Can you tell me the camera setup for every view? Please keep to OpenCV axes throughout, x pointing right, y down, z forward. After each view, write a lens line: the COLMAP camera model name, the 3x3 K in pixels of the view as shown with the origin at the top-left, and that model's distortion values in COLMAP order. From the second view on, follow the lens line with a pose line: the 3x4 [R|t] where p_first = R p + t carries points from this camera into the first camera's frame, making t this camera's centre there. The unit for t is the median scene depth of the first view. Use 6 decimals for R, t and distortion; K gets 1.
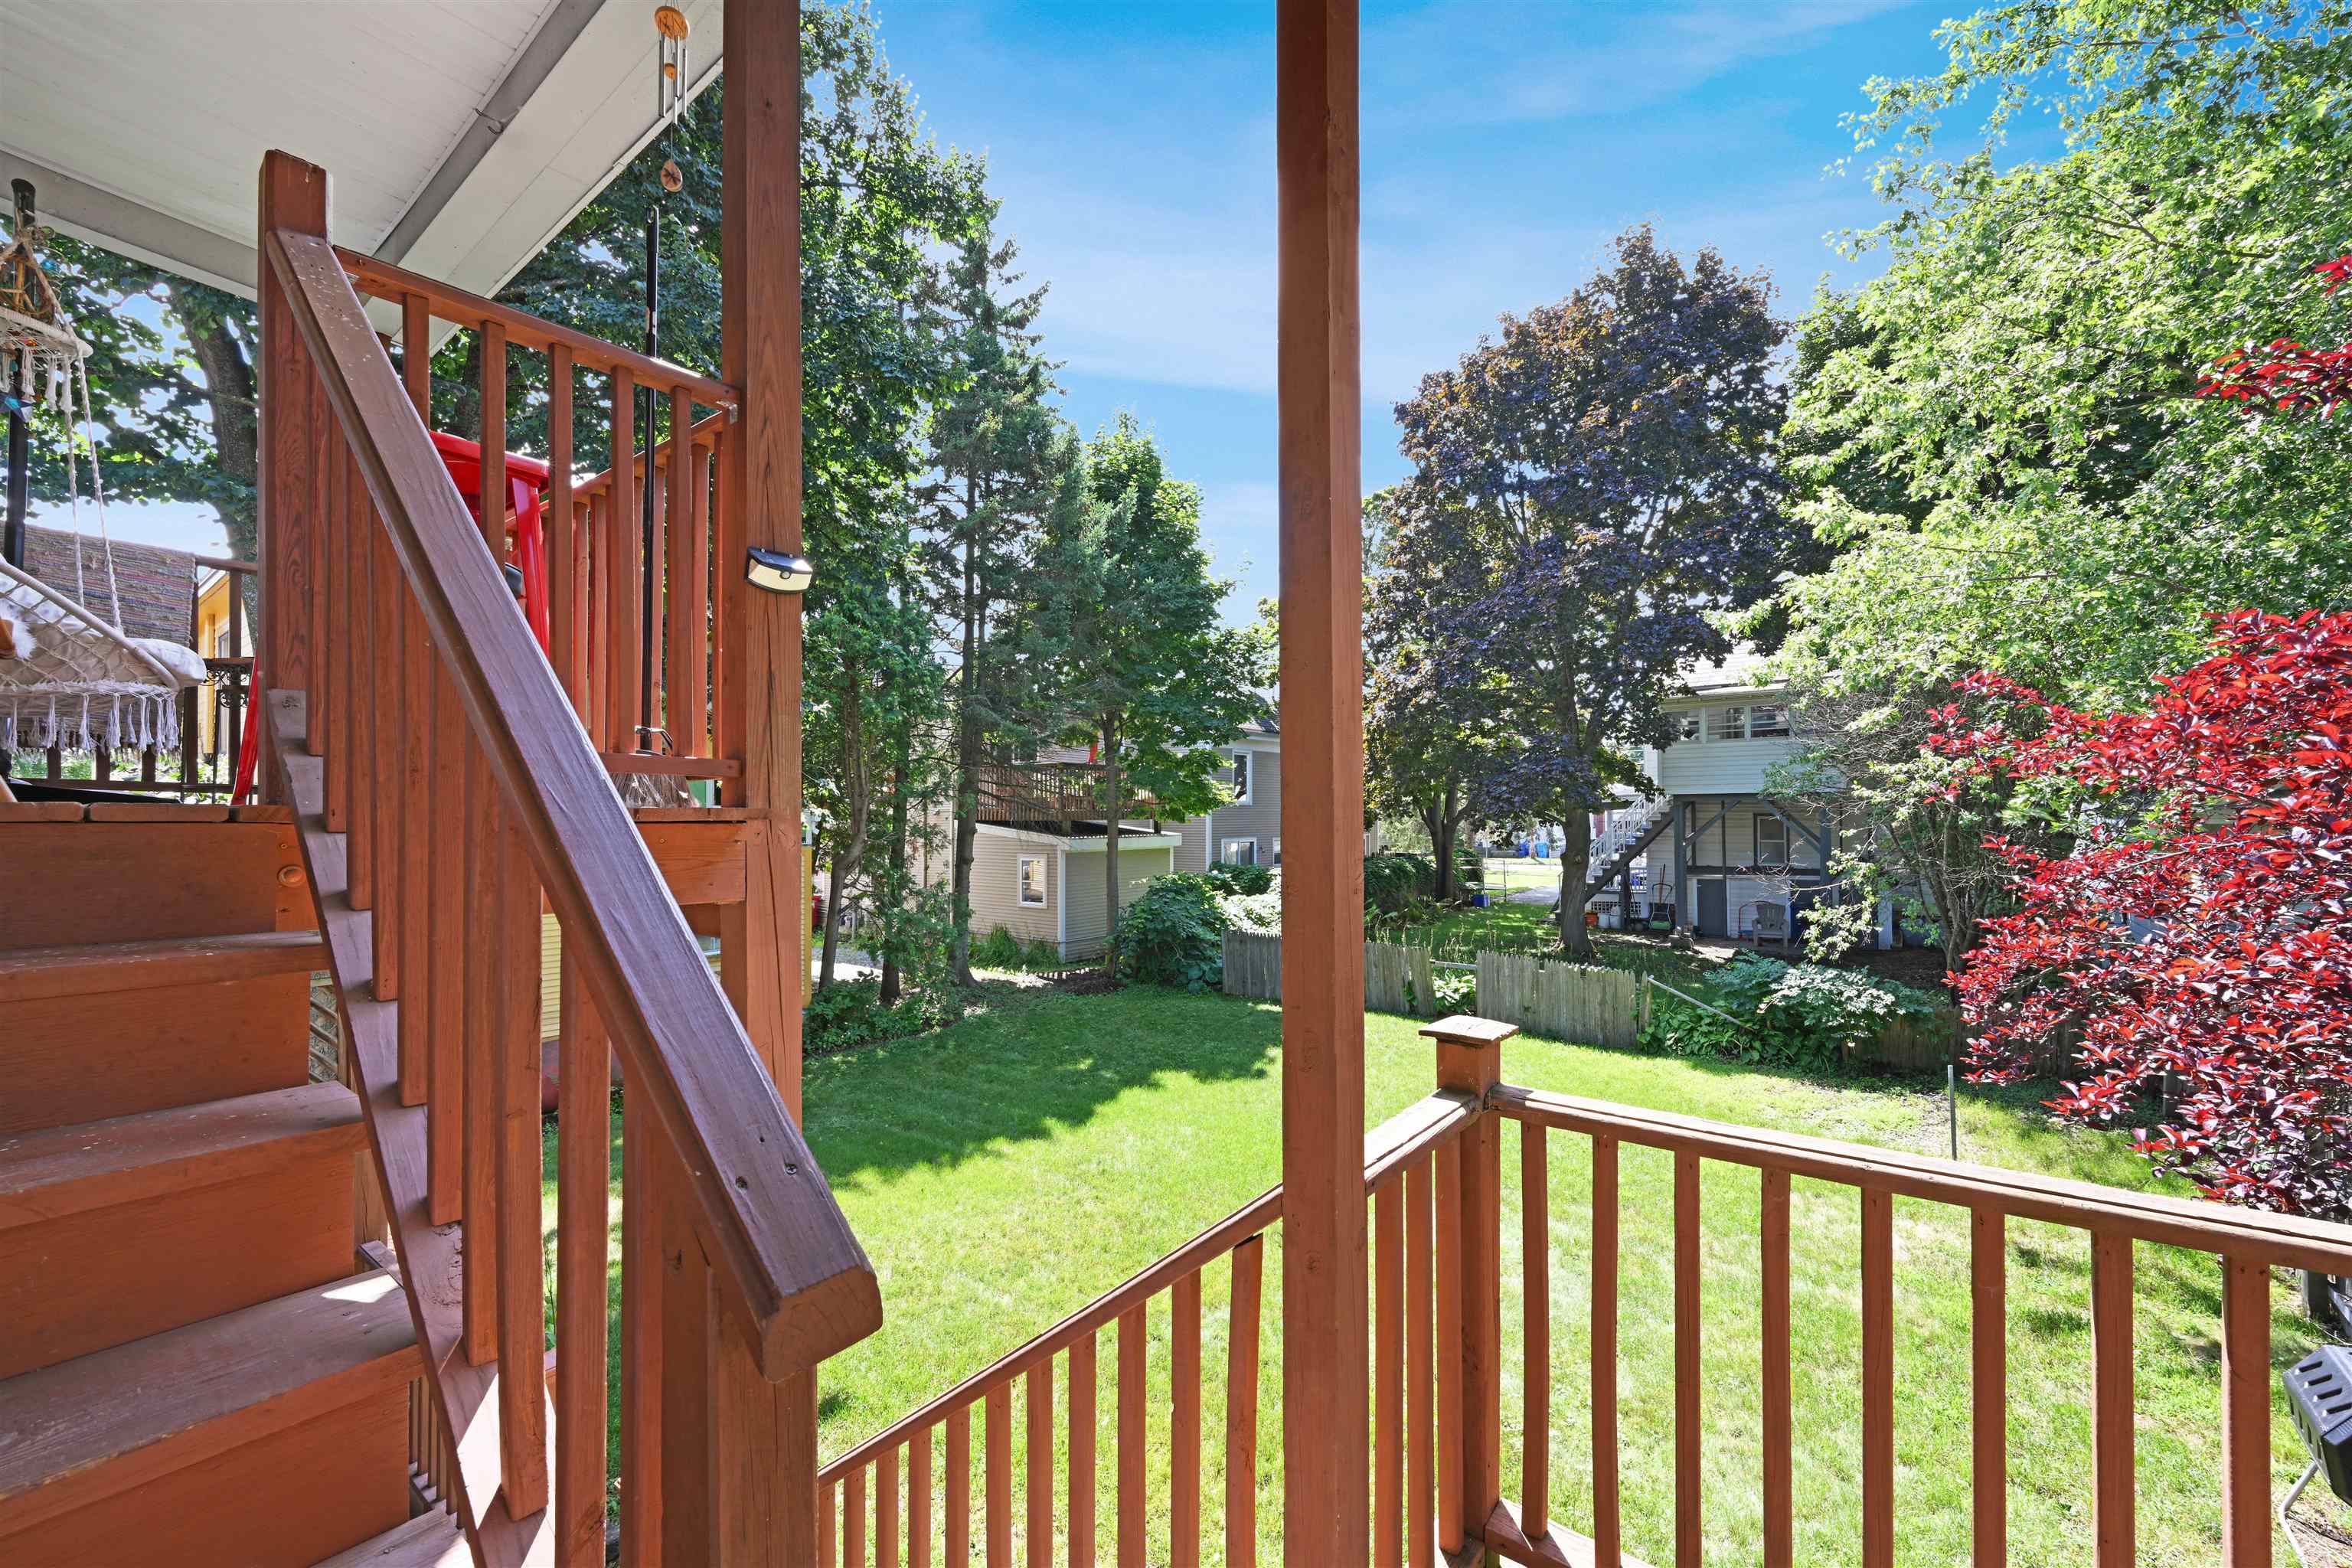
lens RADIAL K [[965.0, 0, 1168.6], [0, 965.0, 822.7], [0, 0, 1]] dist [-0.000404, 0.000107]
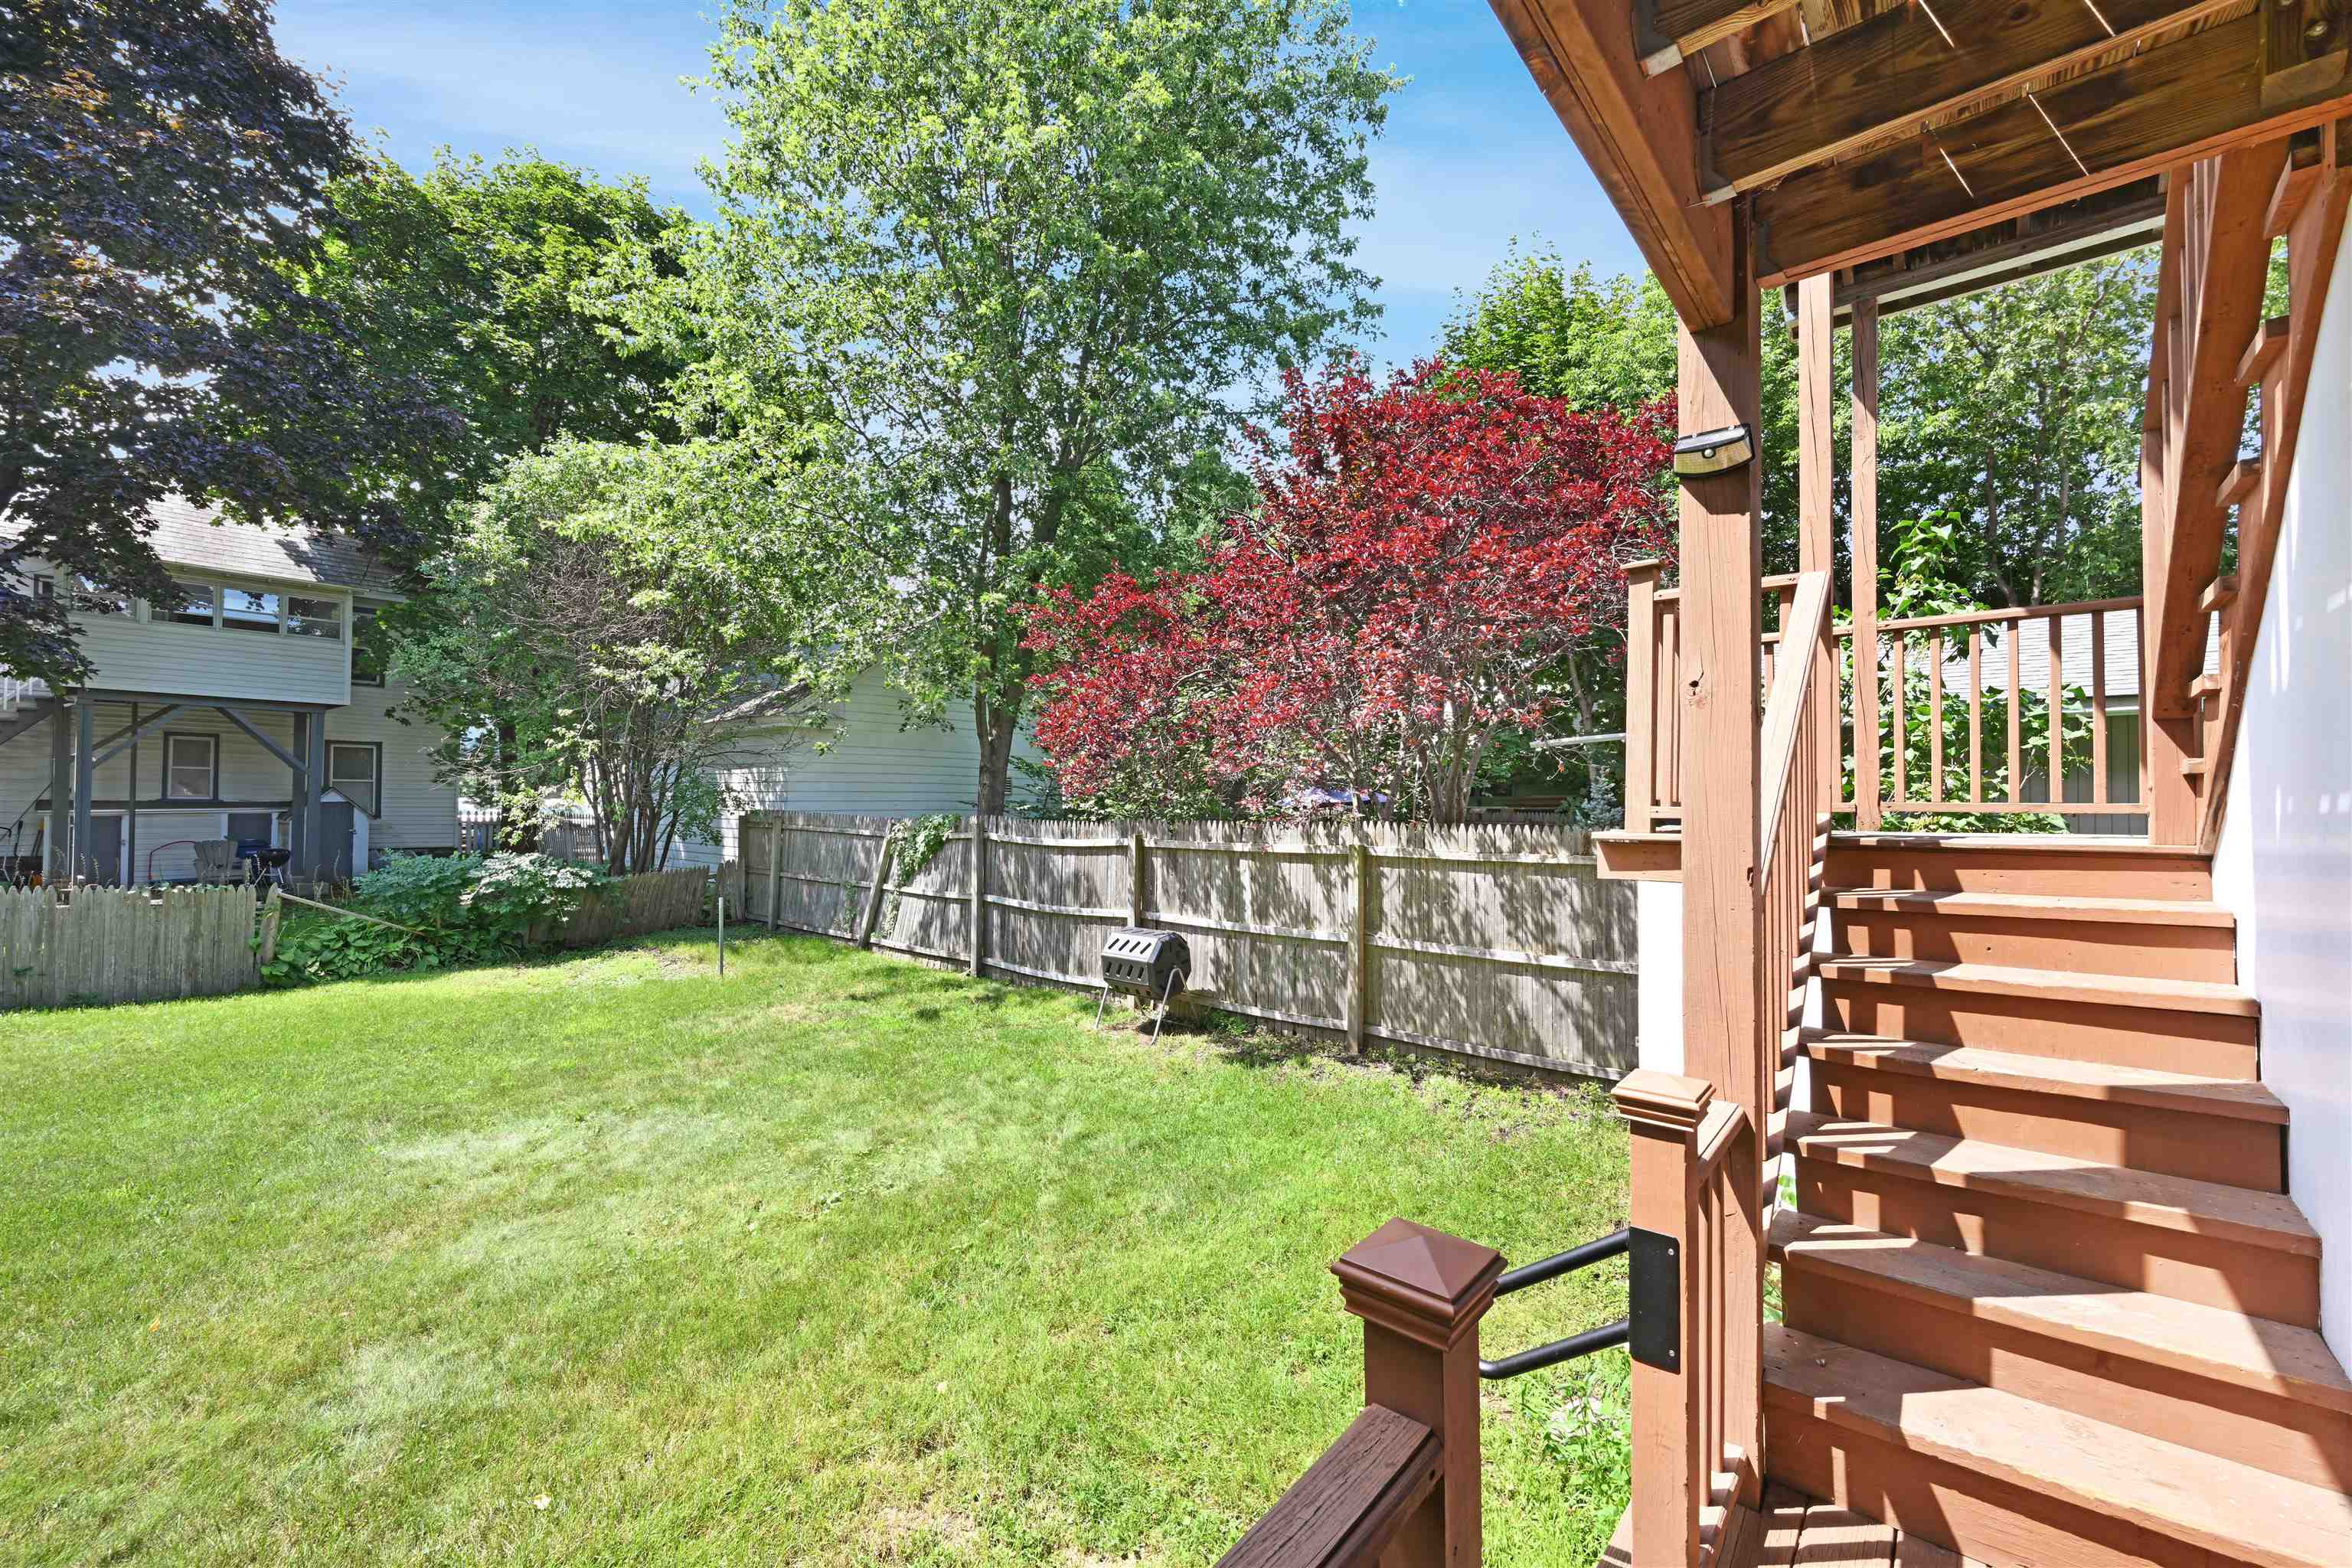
lens RADIAL K [[944.7, 0, 1186.9], [0, 944.7, 801.4], [0, 0, 1]] dist [0.000941, 0.000125]
pose [[0.034155, 0.013725, 0.999322, -0.248168], [-0.001746, 0.999905, -0.013674, 0.107377], [-0.999415, -0.001277, 0.034176, 0.281327]]
